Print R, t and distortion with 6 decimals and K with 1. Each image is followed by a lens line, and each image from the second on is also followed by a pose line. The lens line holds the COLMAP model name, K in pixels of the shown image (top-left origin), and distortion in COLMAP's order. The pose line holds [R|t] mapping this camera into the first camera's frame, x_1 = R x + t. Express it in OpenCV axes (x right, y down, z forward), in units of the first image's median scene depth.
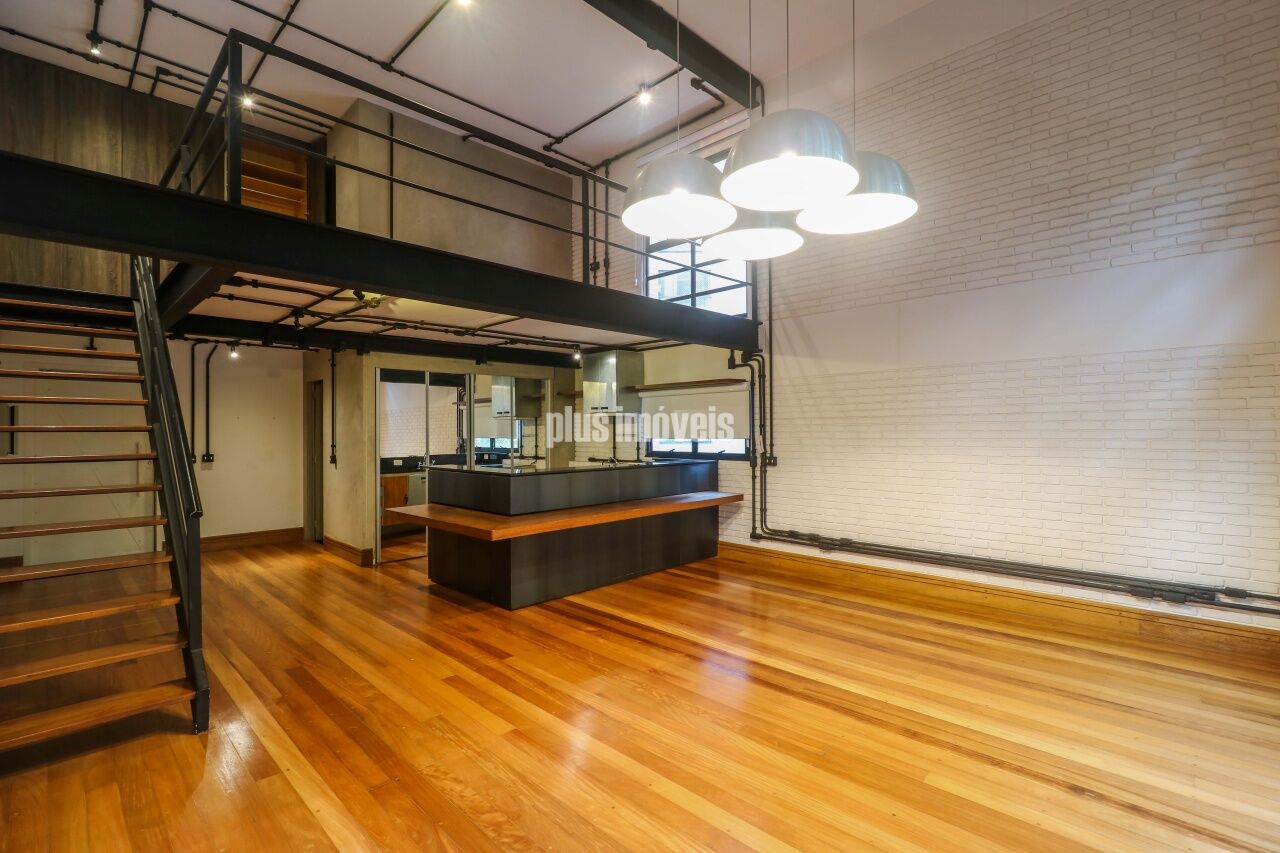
lens RADIAL K [[590.0, 0, 651.8], [0, 590.0, 425.9], [0, 0, 1]] dist [0.001758, -0.001192]
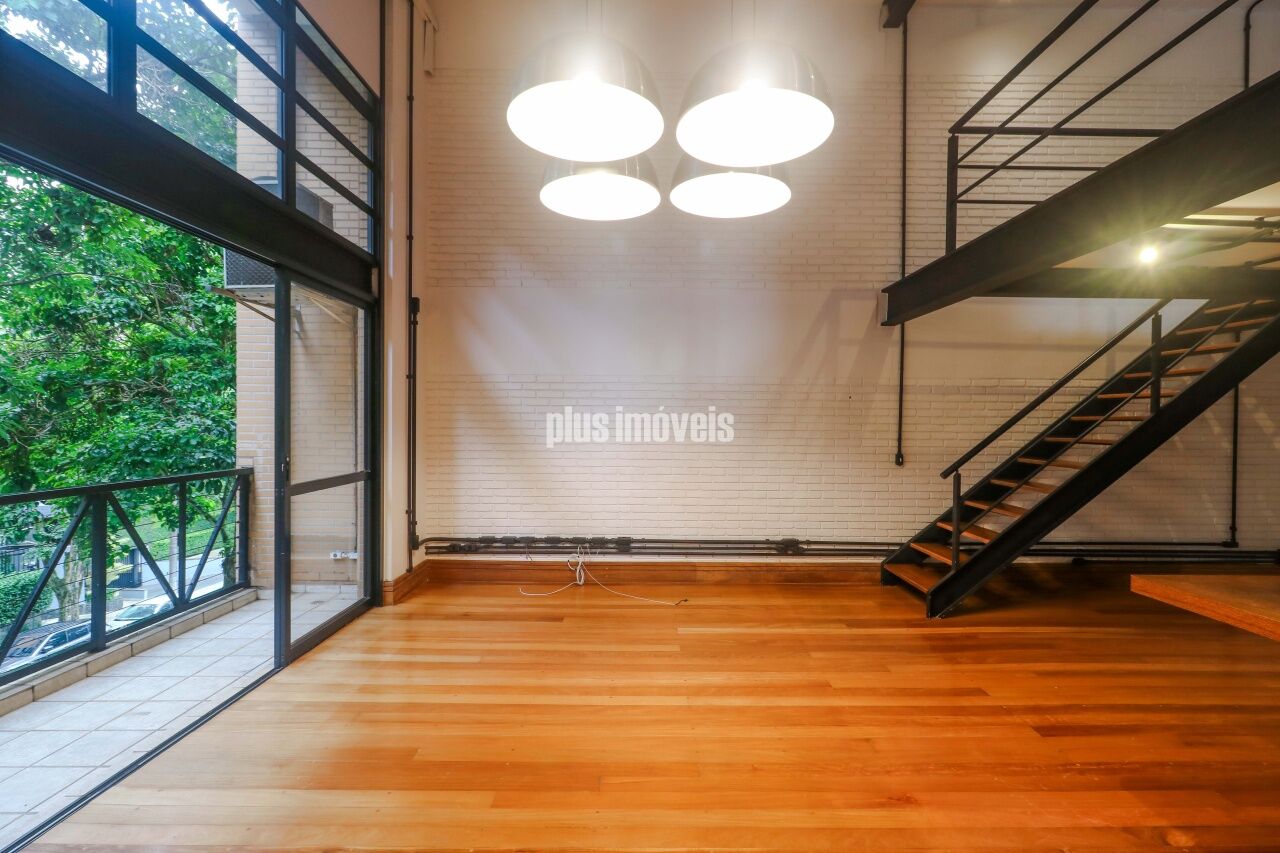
lens RADIAL K [[590.0, 0, 651.8], [0, 590.0, 425.9], [0, 0, 1]] dist [0.001758, -0.001192]
pose [[-0.709392, 0.006636, -0.704782, 0.374089], [0.002453, 0.999973, 0.006946, 0.006296], [0.704809, 0.003199, -0.709390, 0.732290]]
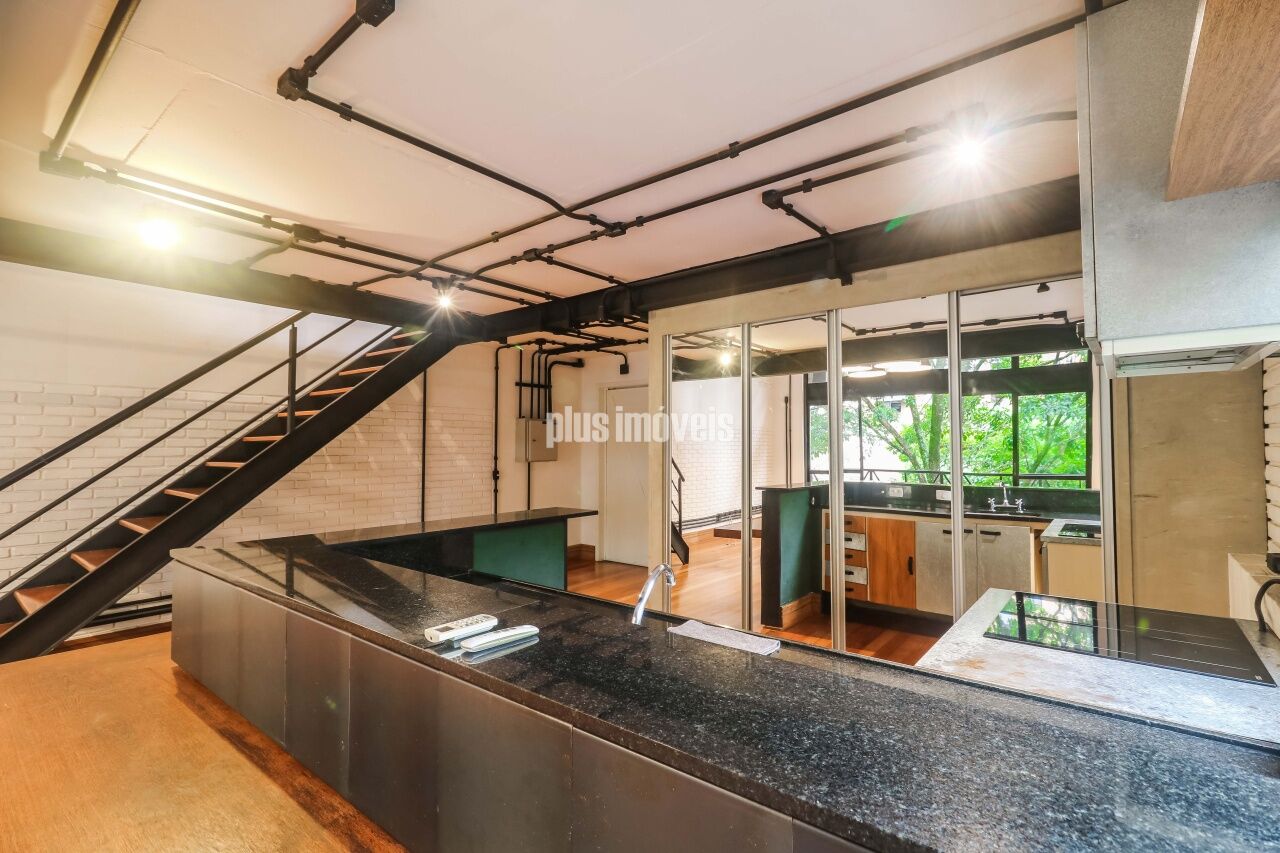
lens RADIAL K [[590.0, 0, 651.8], [0, 590.0, 425.9], [0, 0, 1]] dist [0.001758, -0.001192]
pose [[0.102609, -0.027875, -0.994331, 0.135812], [0.008433, 0.999596, -0.027152, 0.010698], [0.994686, -0.005599, 0.102803, 0.983356]]
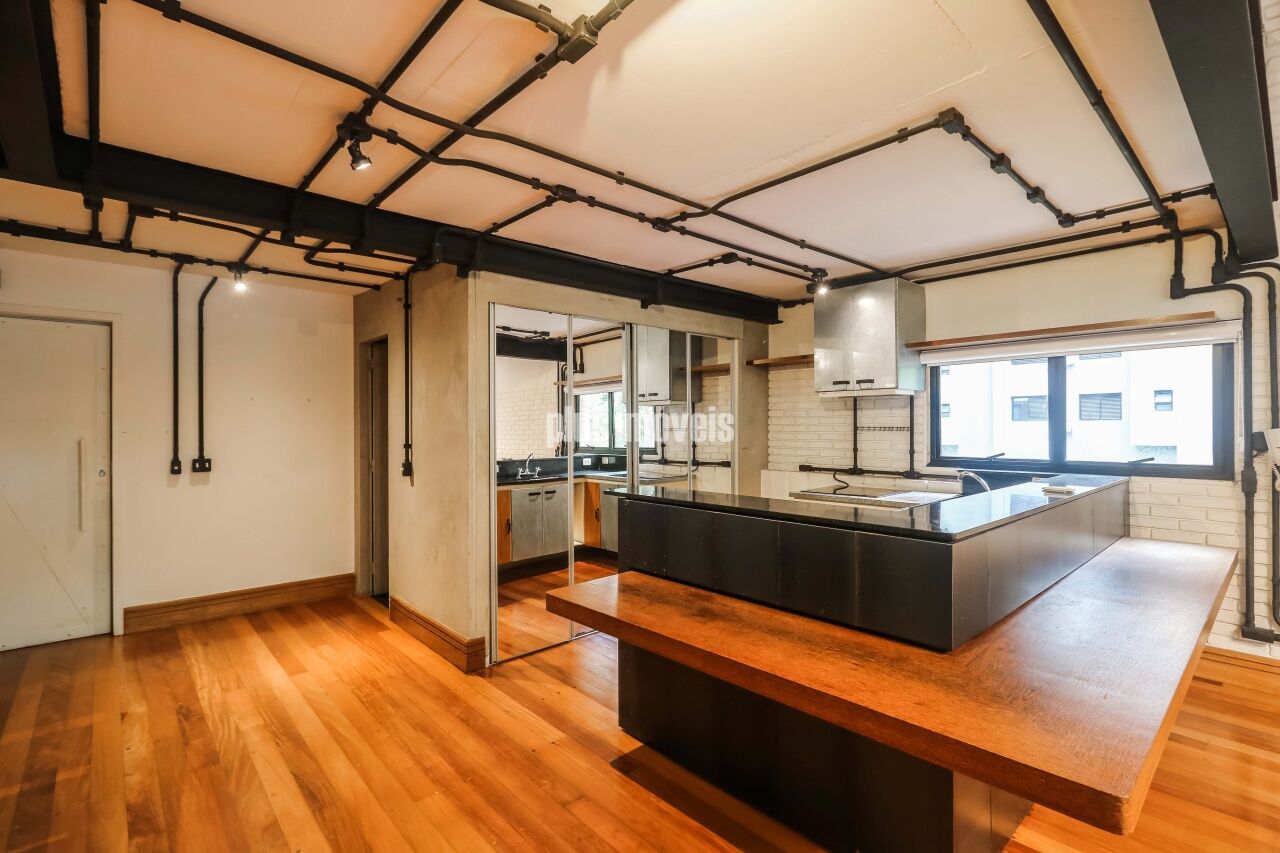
lens RADIAL K [[590.0, 0, 651.8], [0, 590.0, 425.9], [0, 0, 1]] dist [0.001758, -0.001192]
pose [[0.998720, 0.002167, -0.050540, -0.309941], [-0.001828, 0.999976, 0.006754, 0.011490], [0.050553, -0.006652, 0.998699, 0.496861]]
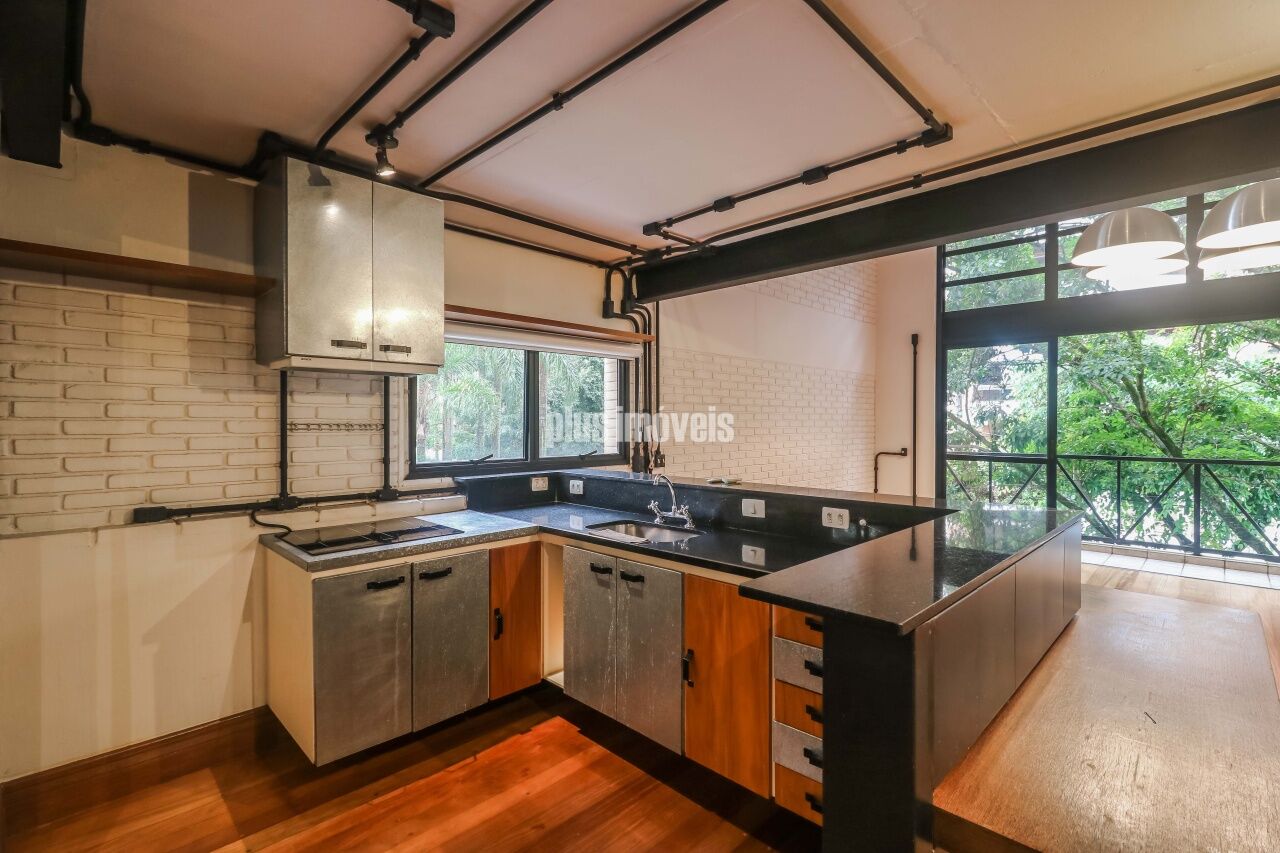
lens RADIAL K [[588.8, 0, 642.6], [0, 588.8, 427.5], [0, 0, 1]] dist [0.000005, -0.001124]
pose [[0.004705, -0.003887, 0.999981, -0.511714], [-0.008193, 0.999959, 0.003925, 0.016424], [-0.999955, -0.008212, 0.004673, 1.020982]]
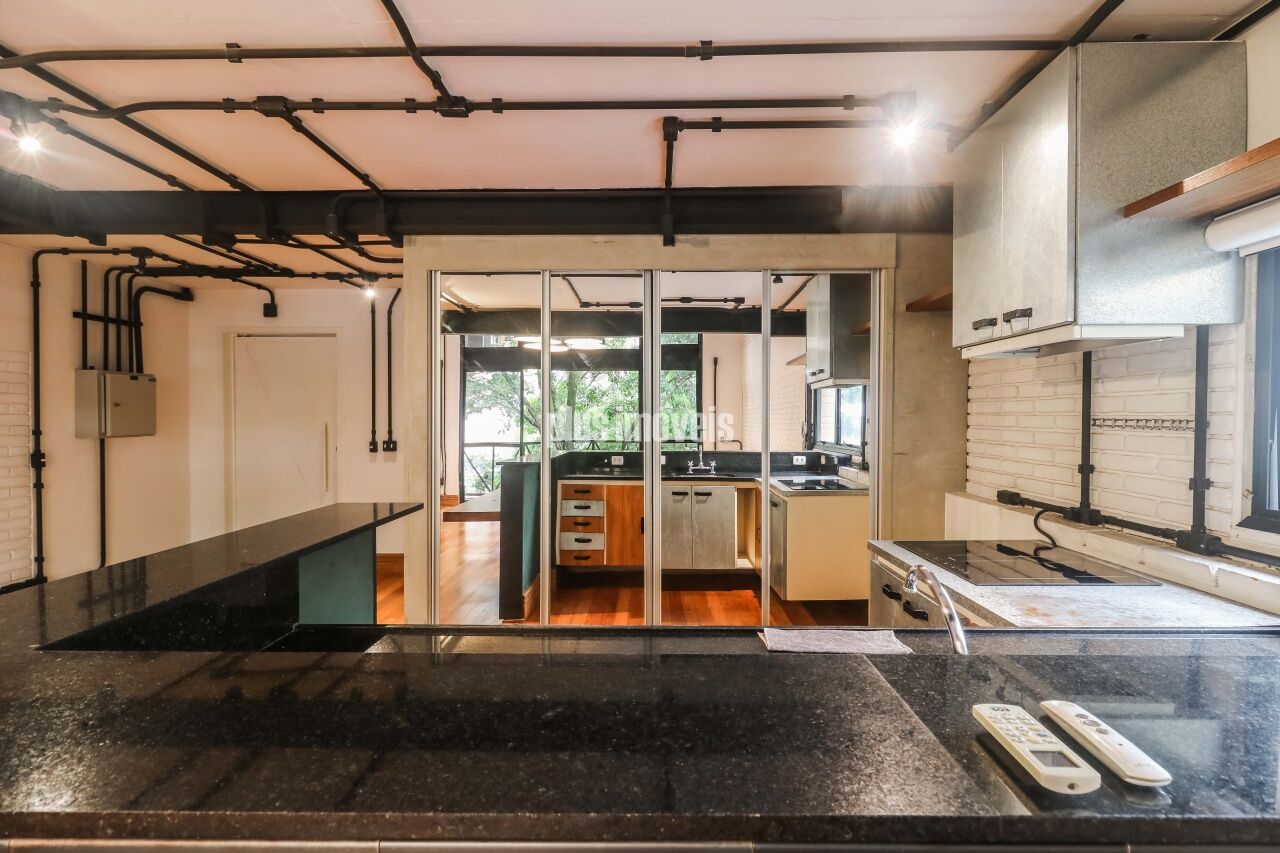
lens RADIAL K [[590.0, 0, 651.8], [0, 590.0, 425.9], [0, 0, 1]] dist [0.001758, -0.001192]
pose [[0.695532, 0.019284, -0.718237, -0.008374], [-0.000450, 0.999651, 0.026404, 0.012596], [0.718495, -0.018042, 0.695298, 0.850492]]
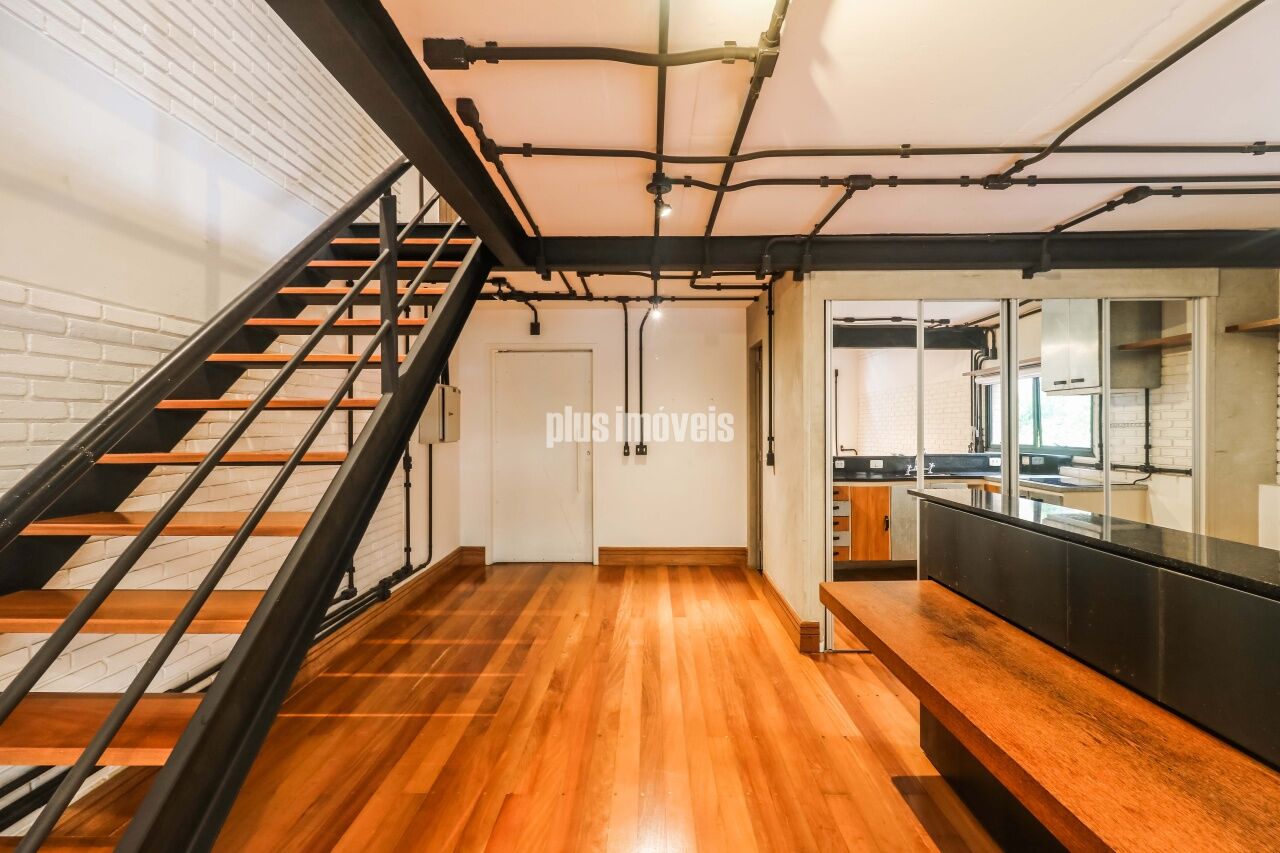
lens RADIAL K [[589.2, 0, 648.5], [0, 589.2, 426.0], [0, 0, 1]] dist [0.000349, -0.000836]
pose [[0.695869, 0.007275, -0.718131, -0.195133], [0.004534, 0.999884, 0.014523, 0.011924], [0.718154, -0.013362, 0.695756, 0.523184]]
